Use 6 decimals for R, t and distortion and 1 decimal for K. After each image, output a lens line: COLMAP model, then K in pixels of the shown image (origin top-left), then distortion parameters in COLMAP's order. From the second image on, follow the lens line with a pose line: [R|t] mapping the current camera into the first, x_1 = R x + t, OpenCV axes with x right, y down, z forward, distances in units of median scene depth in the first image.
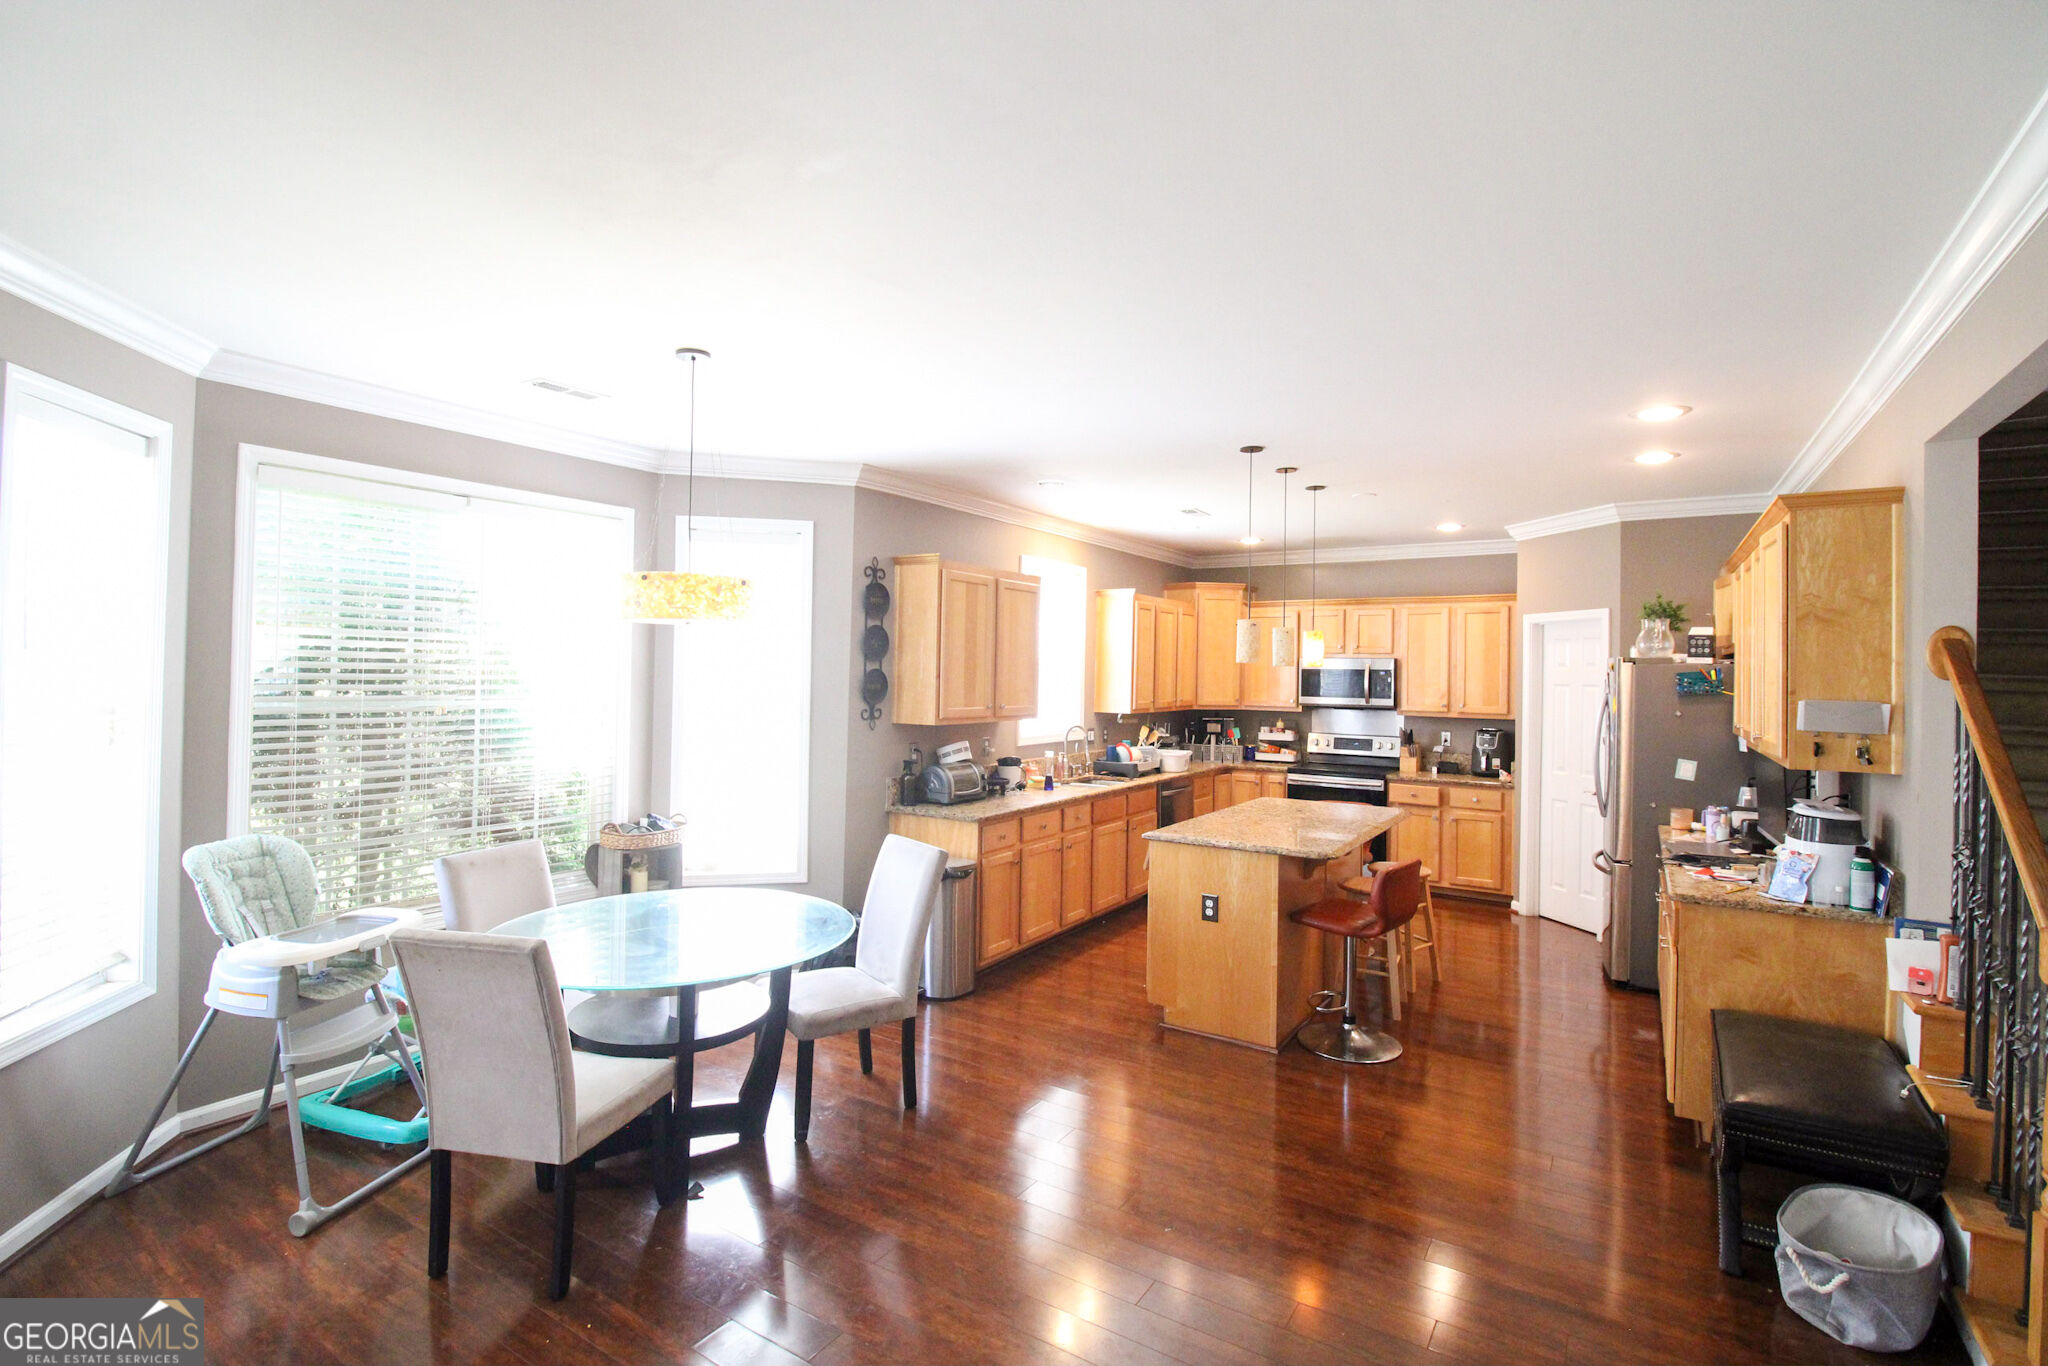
lens RADIAL K [[959.4, 0, 1032.7], [0, 959.4, 667.0], [0, 0, 1]] dist [-0.001242, -0.000867]
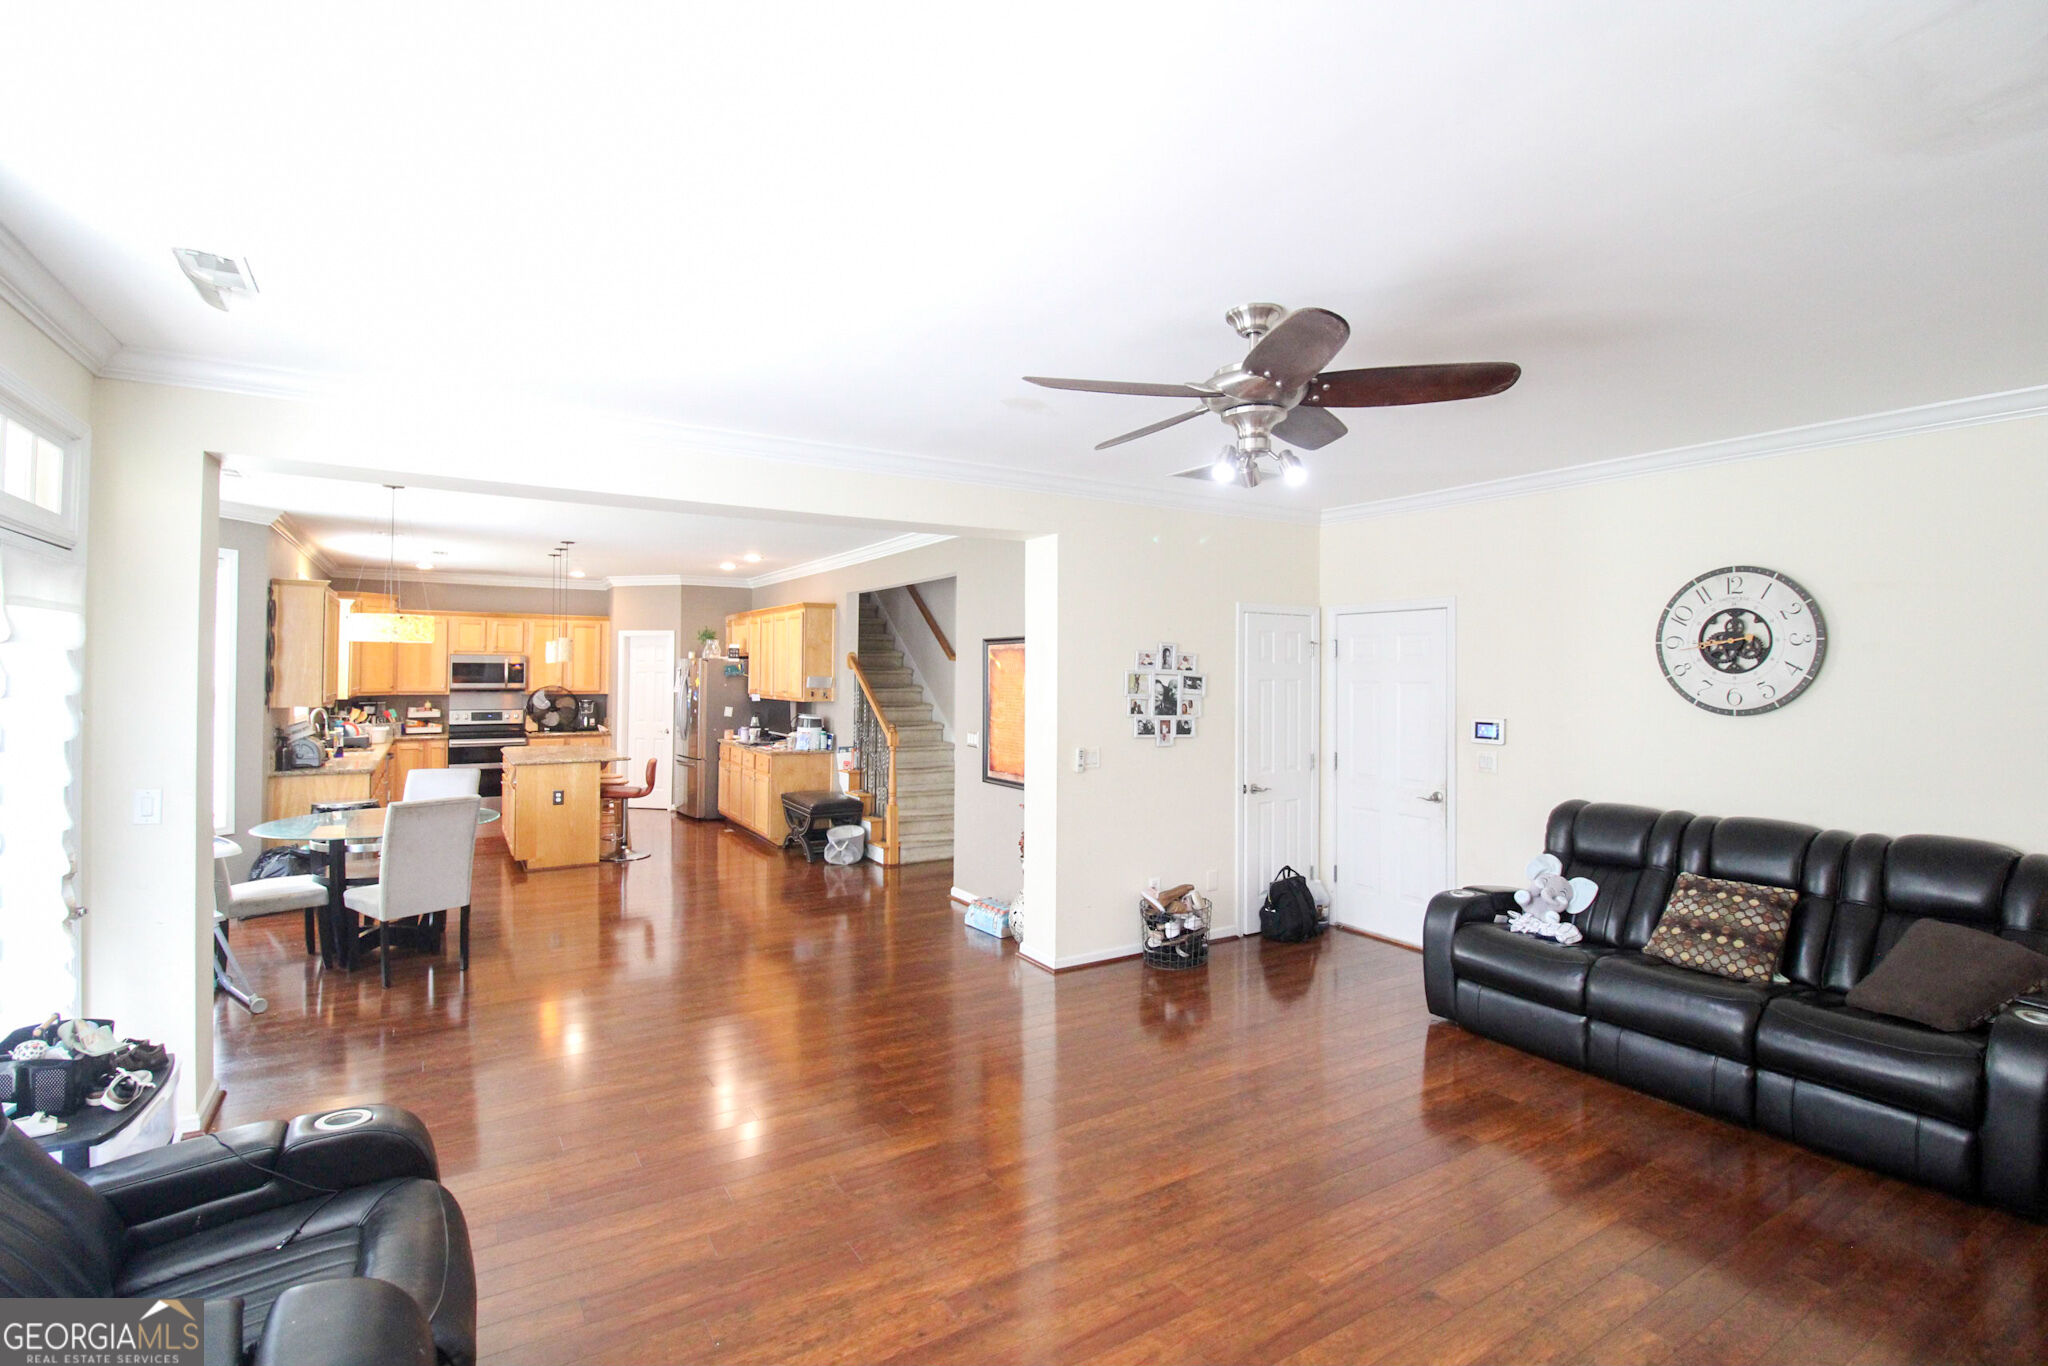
lens RADIAL K [[959.4, 0, 1032.7], [0, 959.4, 667.0], [0, 0, 1]] dist [-0.001242, -0.000867]
pose [[0.435445, -0.006781, 0.900190, -0.766320], [-0.005420, 0.999934, 0.010154, -0.013225], [-0.900199, -0.009301, 0.435379, -0.430284]]
